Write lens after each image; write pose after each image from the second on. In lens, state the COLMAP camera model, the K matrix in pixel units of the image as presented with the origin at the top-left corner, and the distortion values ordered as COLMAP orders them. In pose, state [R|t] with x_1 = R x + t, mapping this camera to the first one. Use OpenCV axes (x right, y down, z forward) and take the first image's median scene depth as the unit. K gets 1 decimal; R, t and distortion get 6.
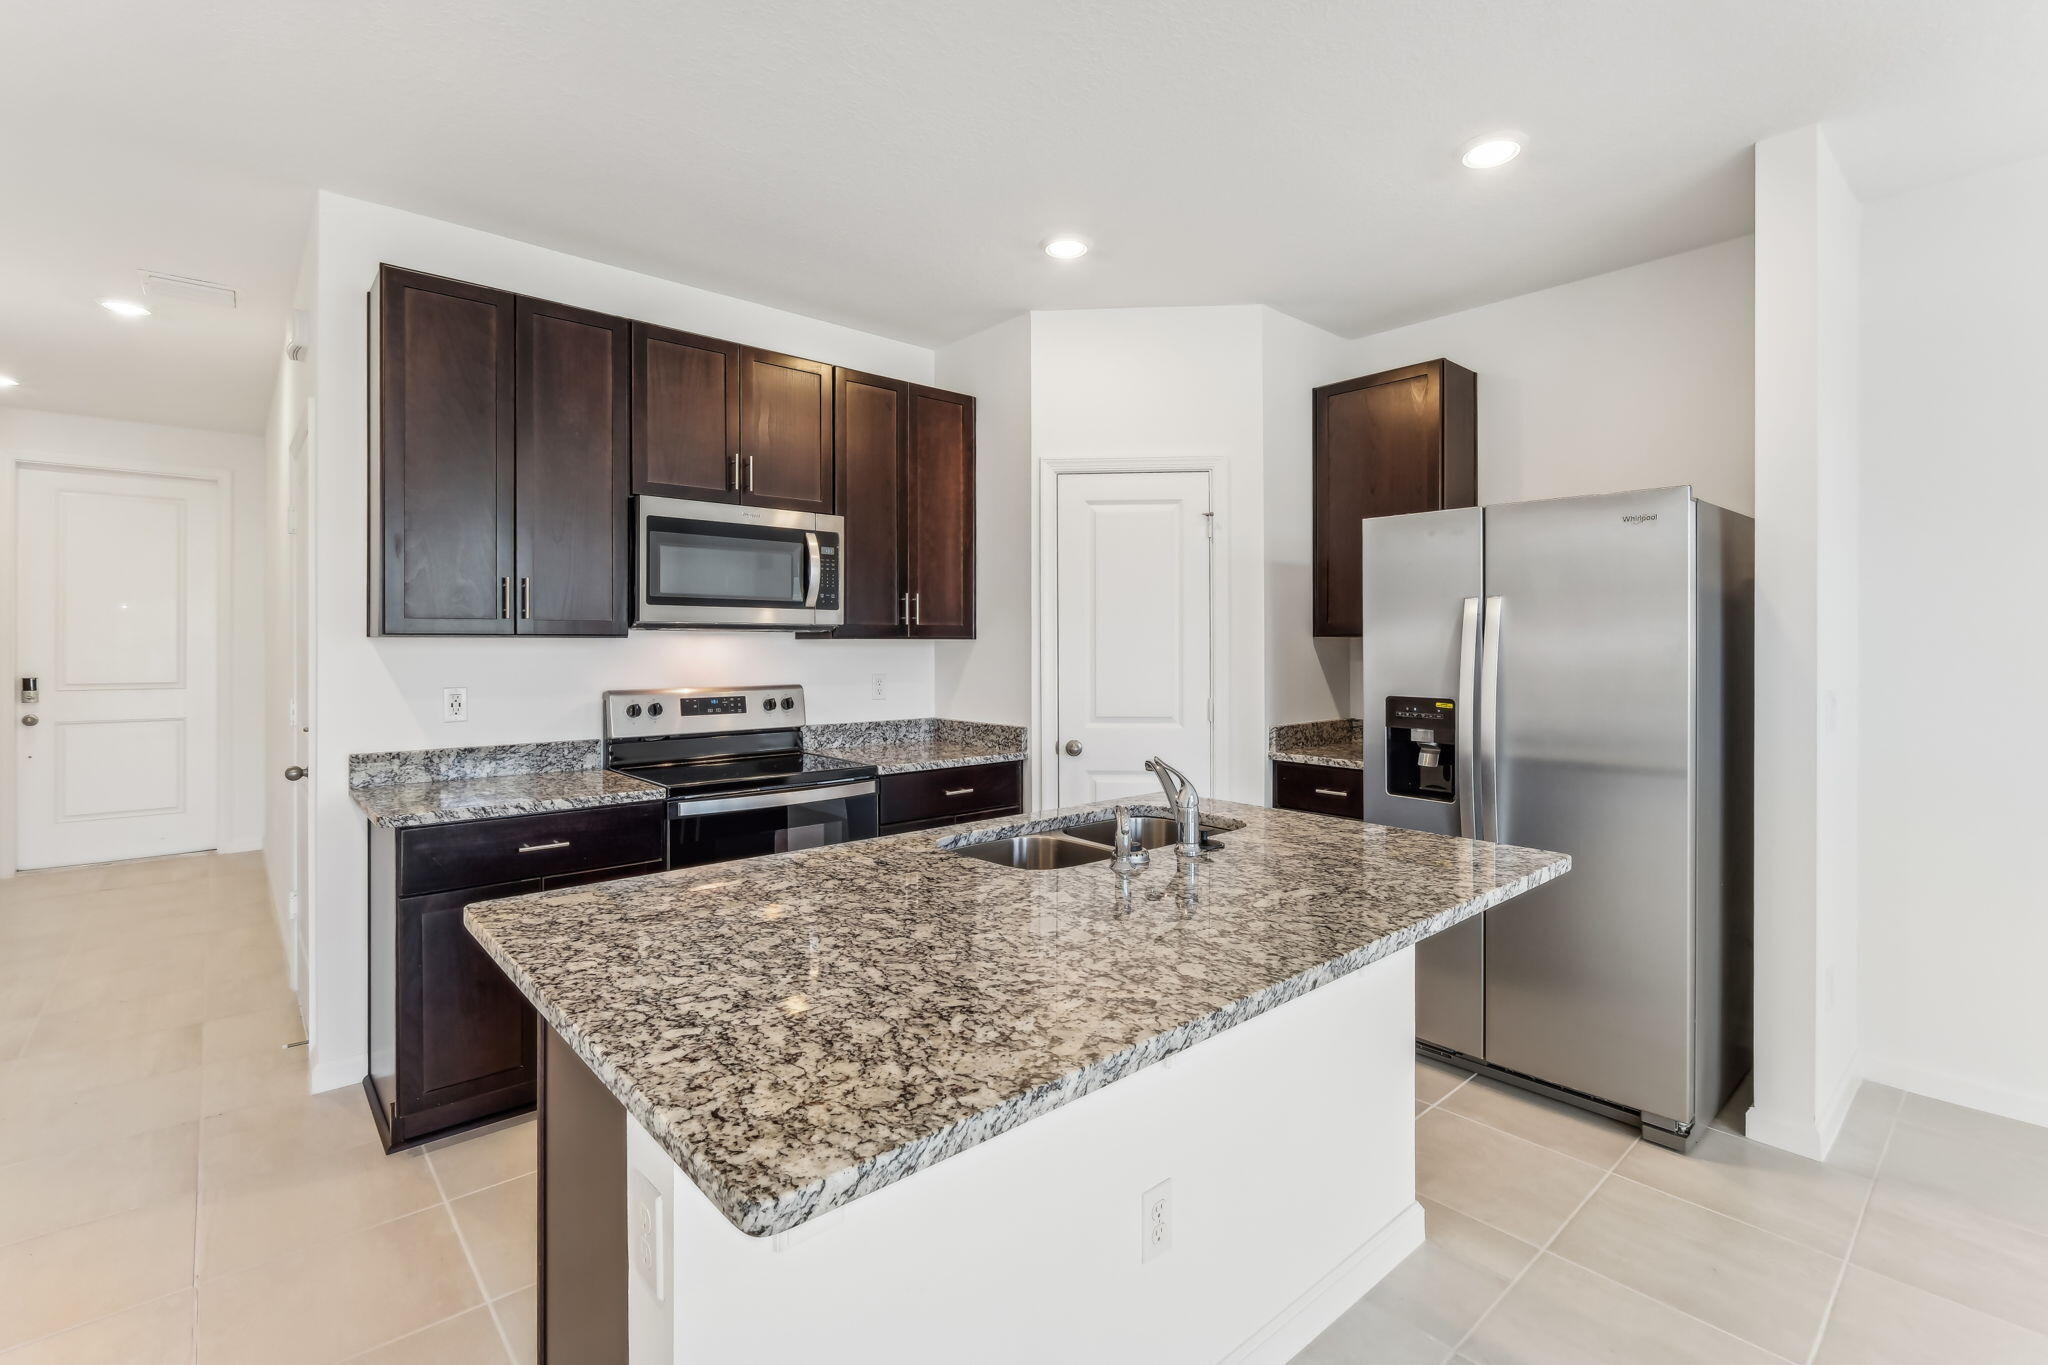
lens RADIAL K [[913.5, 0, 1020.6], [0, 913.5, 650.3], [0, 0, 1]] dist [-0.004512, -0.000257]
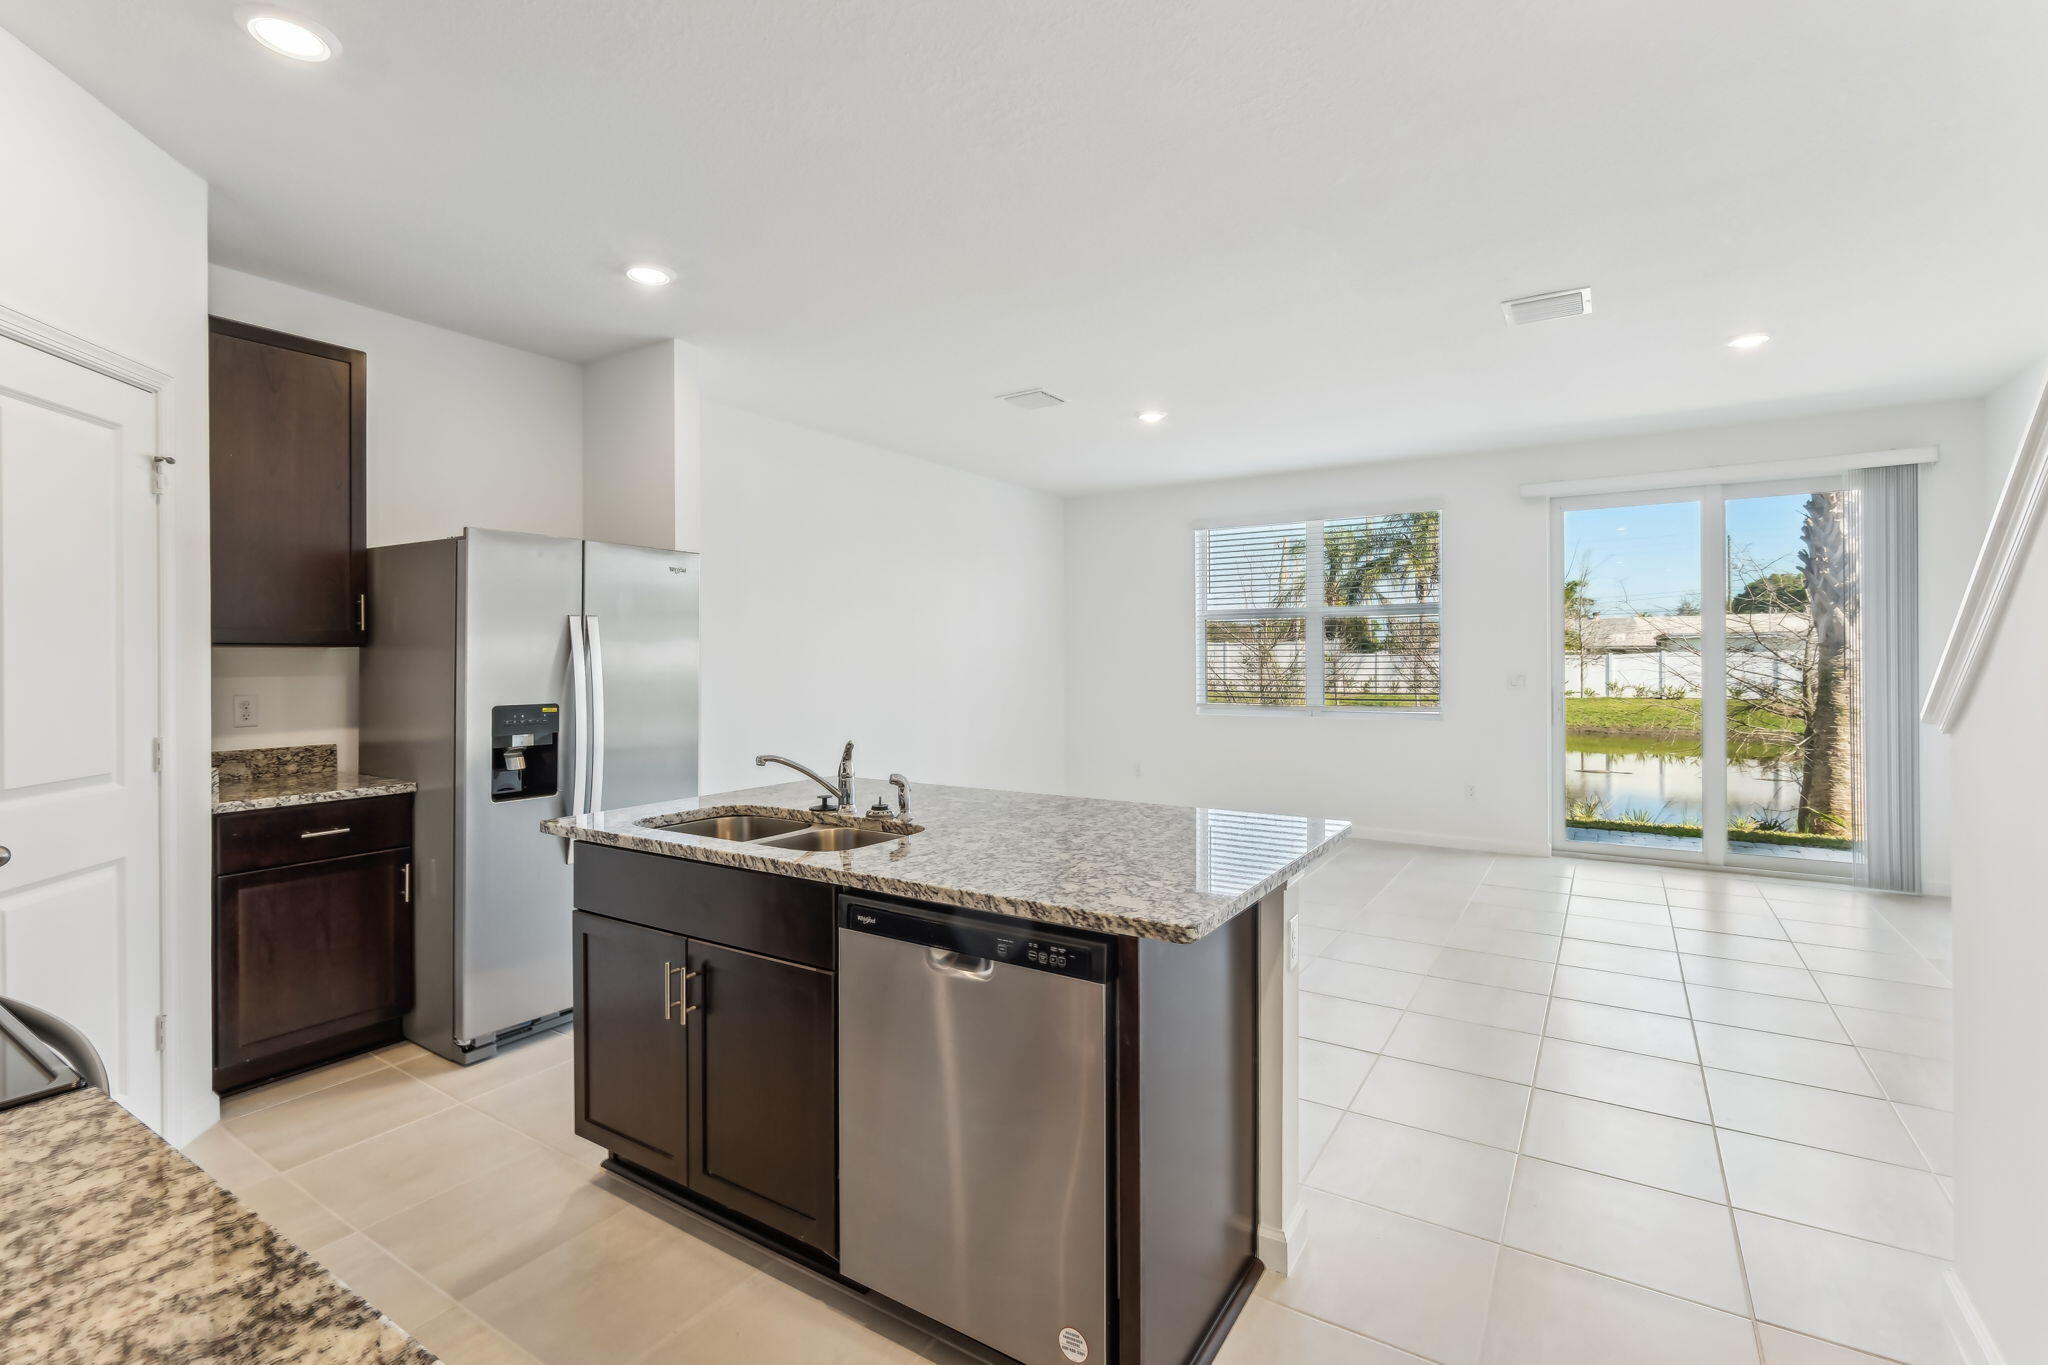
lens RADIAL K [[913.5, 0, 1025.3], [0, 913.5, 658.7], [0, 0, 1]] dist [-0.004512, -0.000257]
pose [[-0.278406, 0.000427, 0.960463, -0.655619], [0.008715, 0.999960, 0.002082, 0.000231], [-0.960424, 0.008950, -0.278398, 0.631742]]
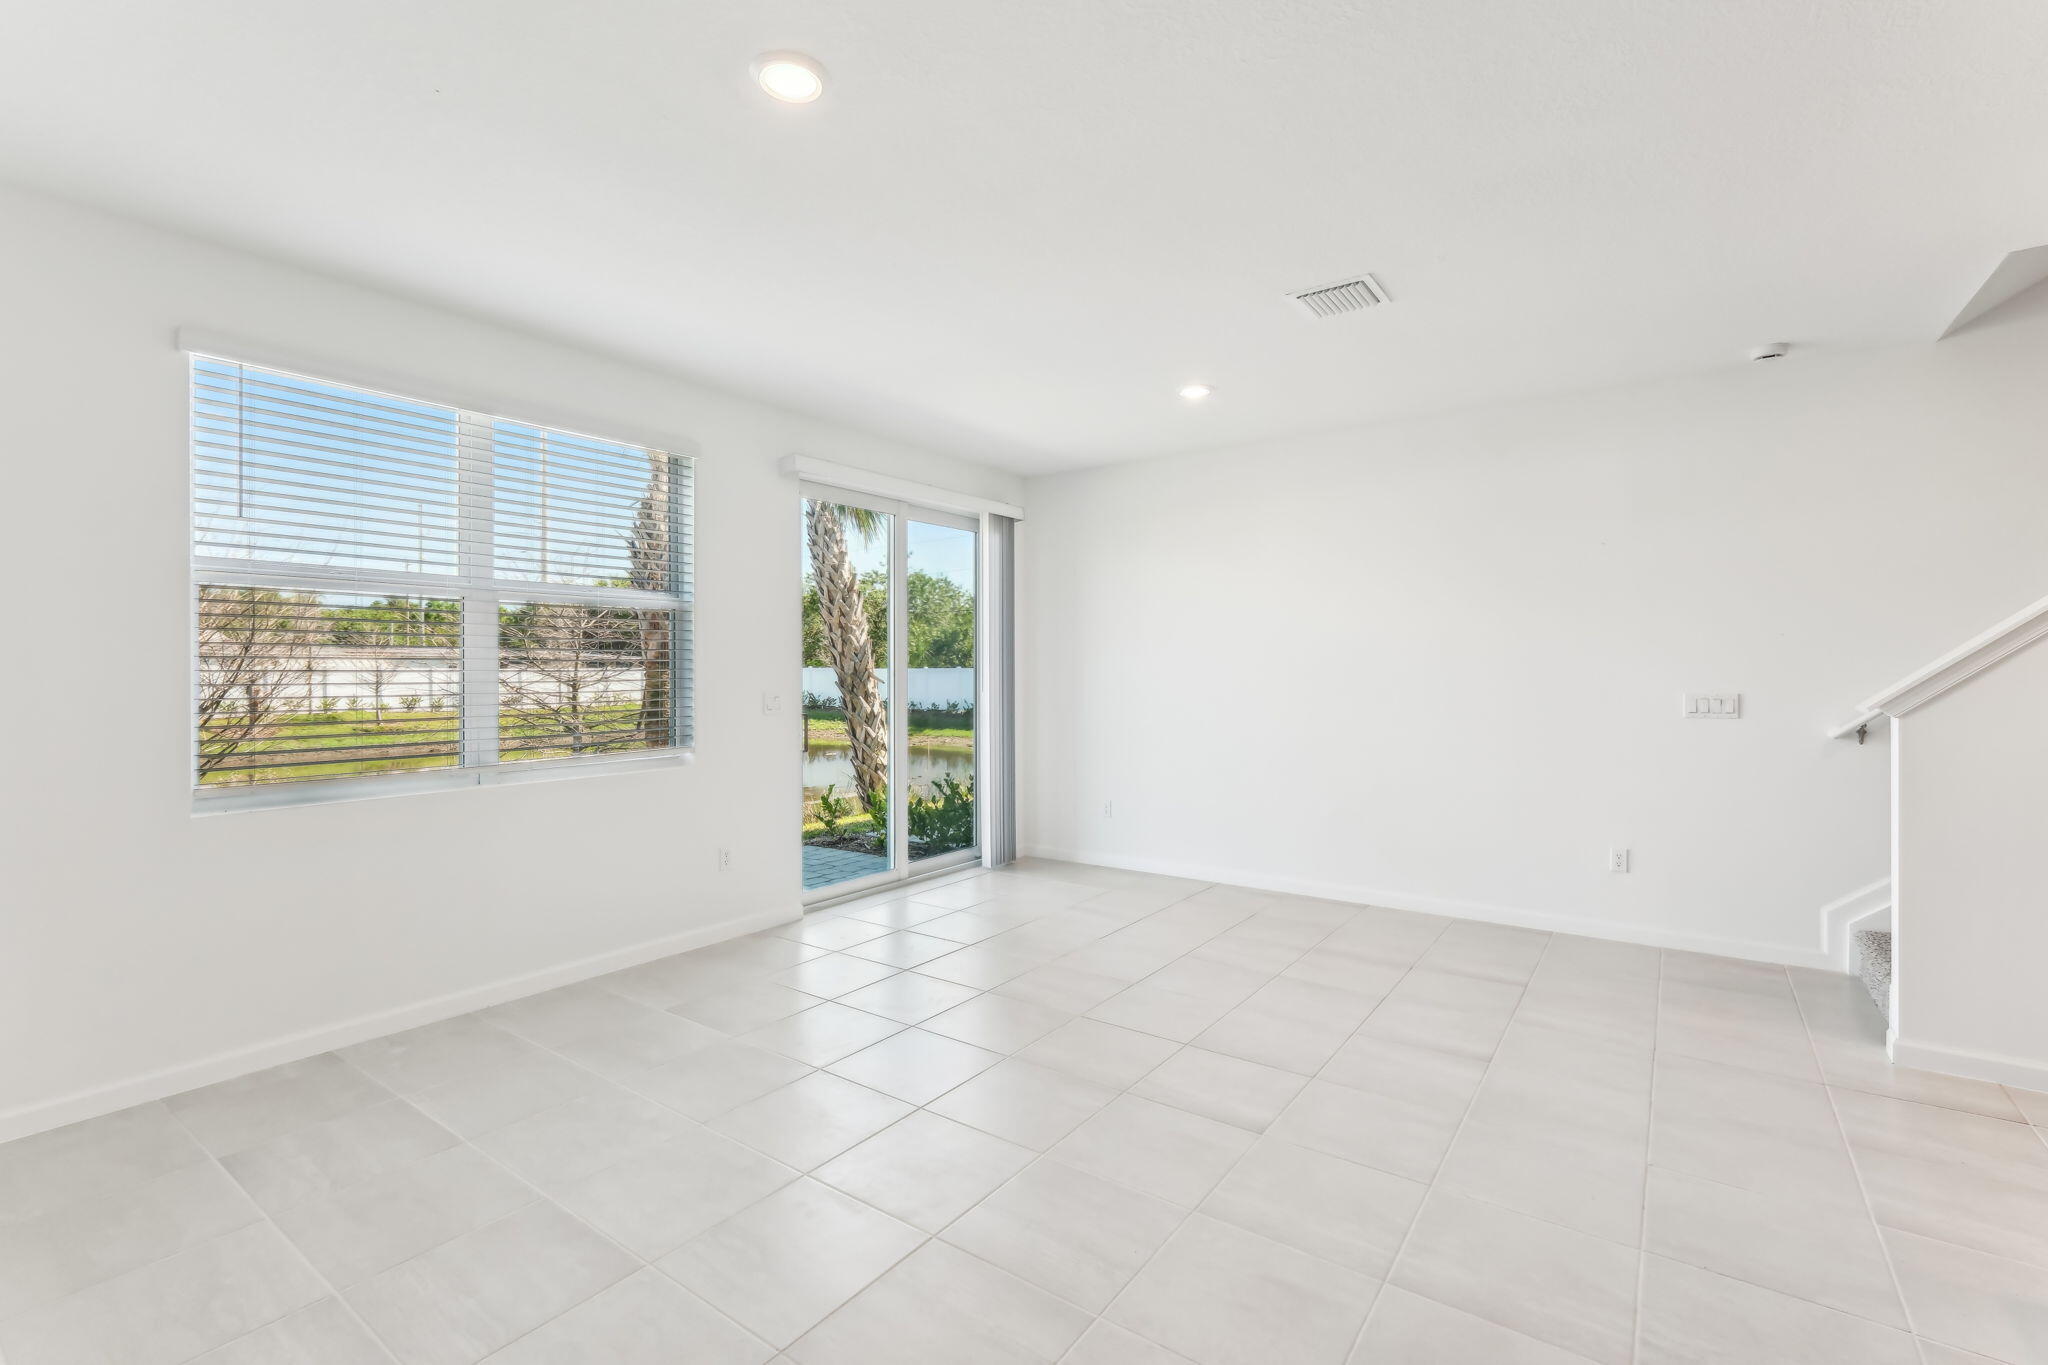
lens RADIAL K [[913.5, 0, 1034.9], [0, 913.5, 664.6], [0, 0, 1]] dist [-0.004512, -0.000257]
pose [[-0.970205, -0.002335, -0.242274, 0.770935], [-0.002749, 0.999995, 0.001371, -0.005419], [0.242270, 0.001996, -0.970207, 0.643918]]
